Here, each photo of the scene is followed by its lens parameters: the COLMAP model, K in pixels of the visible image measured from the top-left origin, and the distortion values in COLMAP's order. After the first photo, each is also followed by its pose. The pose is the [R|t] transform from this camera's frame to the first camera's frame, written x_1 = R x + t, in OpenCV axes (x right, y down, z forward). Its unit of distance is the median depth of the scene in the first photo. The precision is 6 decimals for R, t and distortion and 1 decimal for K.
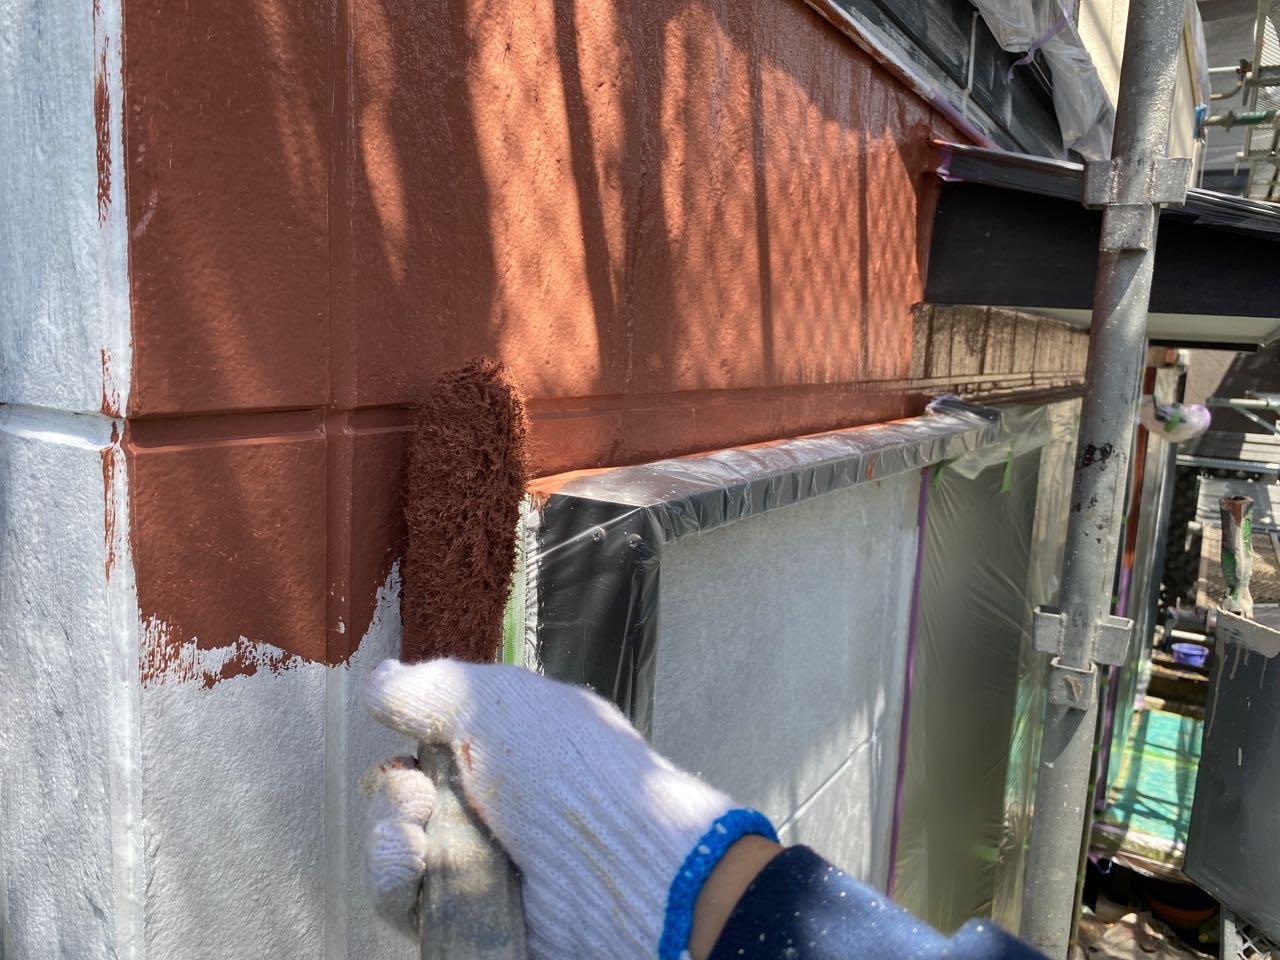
lens RADIAL K [[966.1, 0, 640.0], [0, 966.1, 480.0], [0, 0, 1]] dist [0.110073, -0.114366]
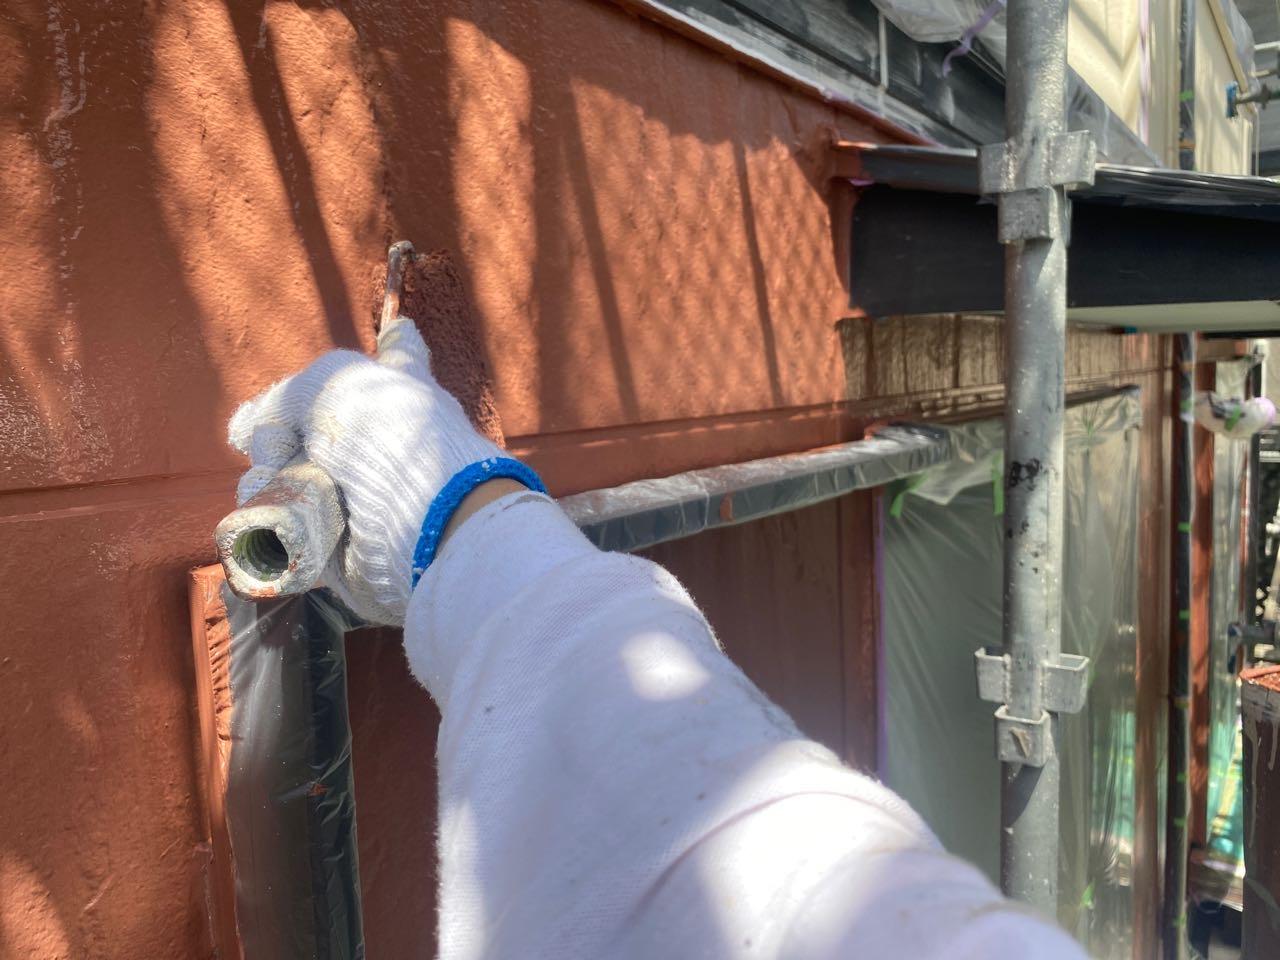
lens RADIAL K [[971.2, 0, 640.0], [0, 971.2, 480.0], [0, 0, 1]] dist [0.078999, -0.114278]
pose [[0.992838, -0.076293, -0.091932, 0.182661], [0.072553, 0.996421, -0.043366, -0.005415], [0.094912, 0.036386, 0.994821, 0.086375]]
